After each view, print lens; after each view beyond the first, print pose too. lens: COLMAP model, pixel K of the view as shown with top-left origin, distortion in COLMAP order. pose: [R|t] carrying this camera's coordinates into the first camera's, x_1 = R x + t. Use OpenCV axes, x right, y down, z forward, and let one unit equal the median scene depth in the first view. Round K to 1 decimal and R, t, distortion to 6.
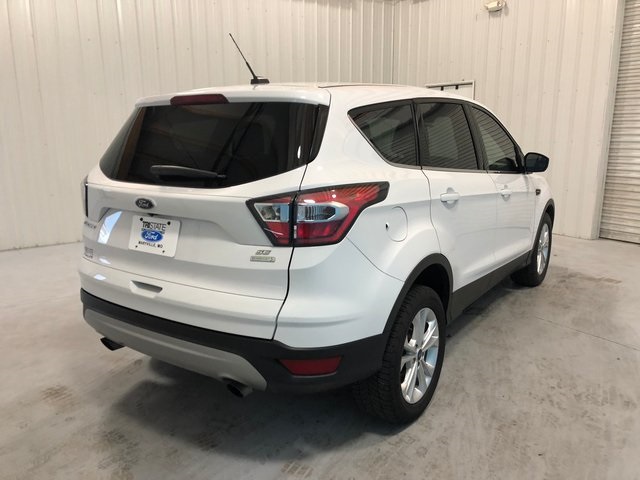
lens RADIAL K [[523.3, 0, 320.0], [0, 523.3, 240.0], [0, 0, 1]] dist [0.034483, -0.008105]
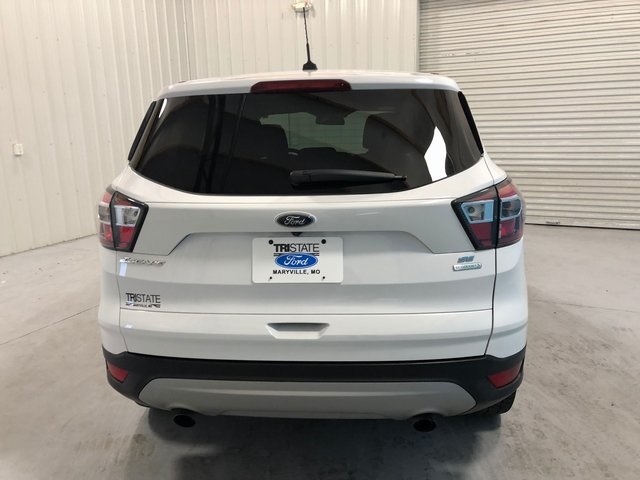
lens RADIAL K [[523.3, 0, 320.0], [0, 523.3, 240.0], [0, 0, 1]] dist [0.034483, -0.008105]
pose [[0.873927, -0.123109, 0.470209, -0.652942], [0.122829, 0.991930, 0.031416, -0.058638], [-0.470282, 0.030300, 0.881996, 0.303830]]
